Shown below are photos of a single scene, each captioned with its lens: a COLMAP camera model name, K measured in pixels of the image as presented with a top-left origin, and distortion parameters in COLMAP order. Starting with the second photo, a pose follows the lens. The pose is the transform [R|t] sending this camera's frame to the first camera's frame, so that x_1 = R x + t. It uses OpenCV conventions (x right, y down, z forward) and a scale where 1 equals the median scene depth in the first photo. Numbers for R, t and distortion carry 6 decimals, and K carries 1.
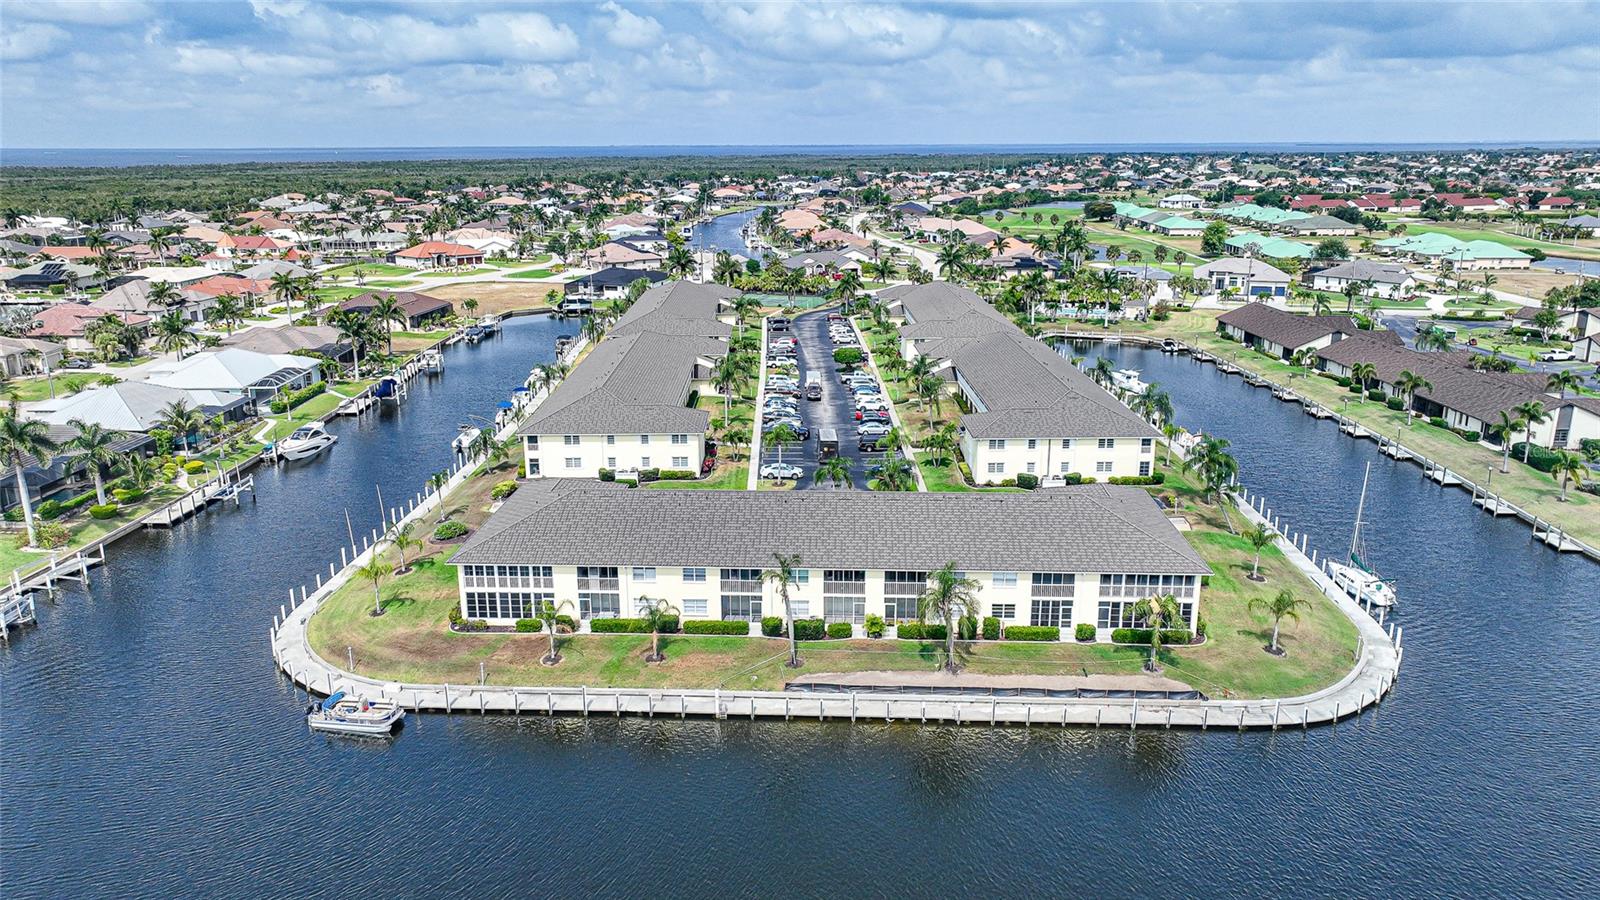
lens RADIAL K [[1127.7, 0, 800.0], [0, 1127.7, 450.0], [0, 0, 1]] dist [0.000770, 0.000558]
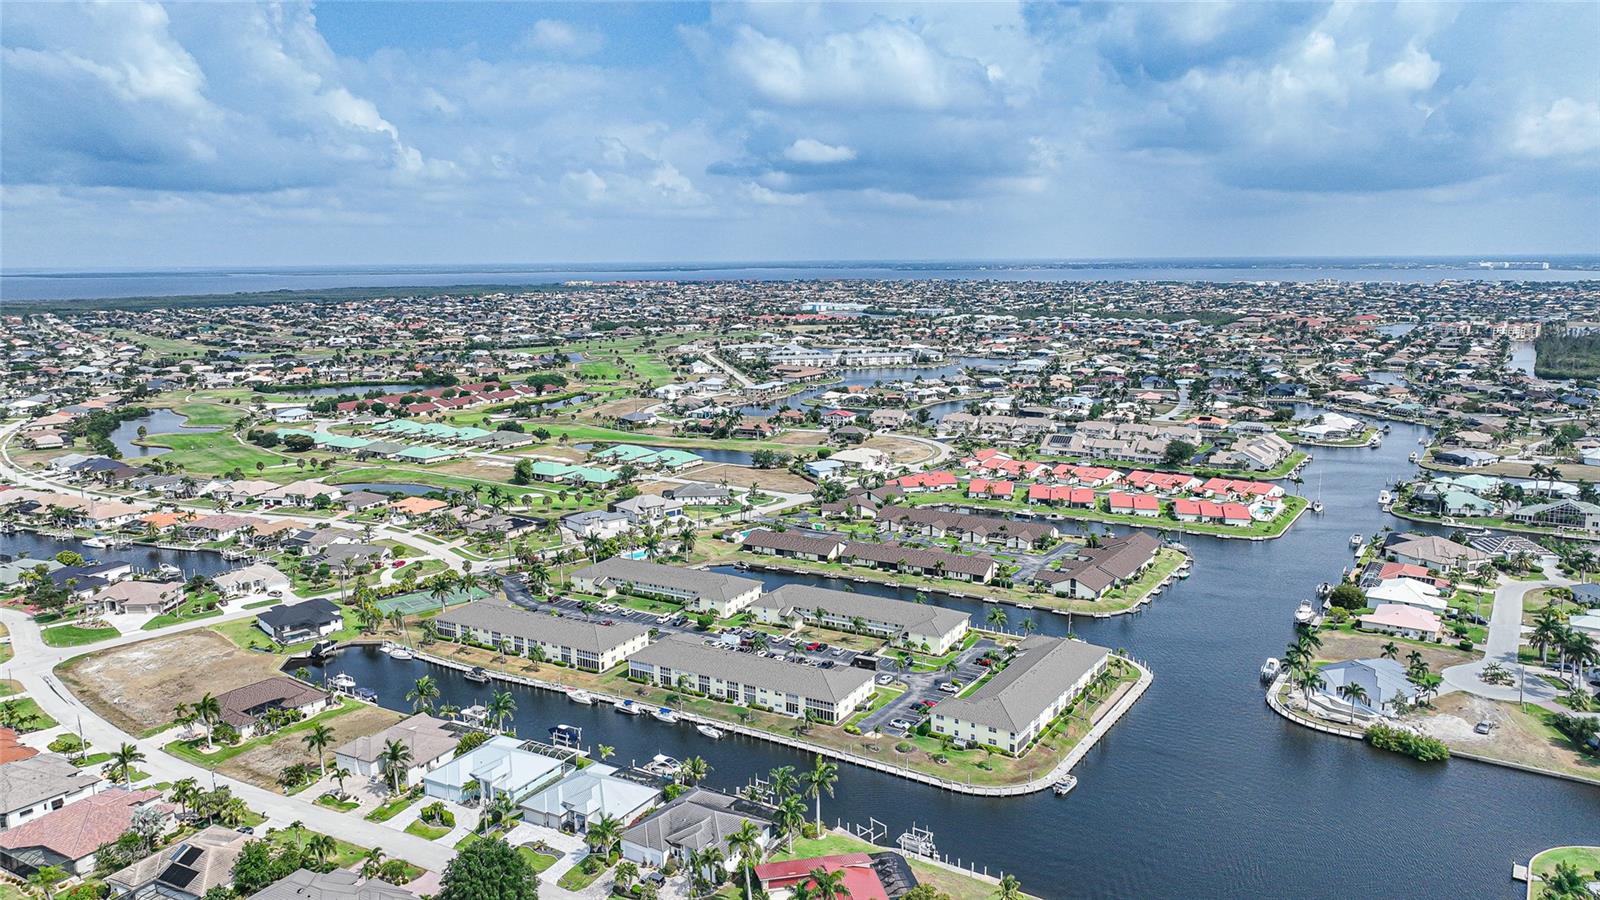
lens RADIAL K [[1096.0, 0, 800.0], [0, 1096.0, 450.0], [0, 0, 1]] dist [0.002480, 0.001862]
pose [[0.503616, -0.150059, 0.850796, -1.934422], [0.226869, 0.973209, 0.037359, -0.556242], [-0.833608, 0.174204, 0.524167, -0.061837]]
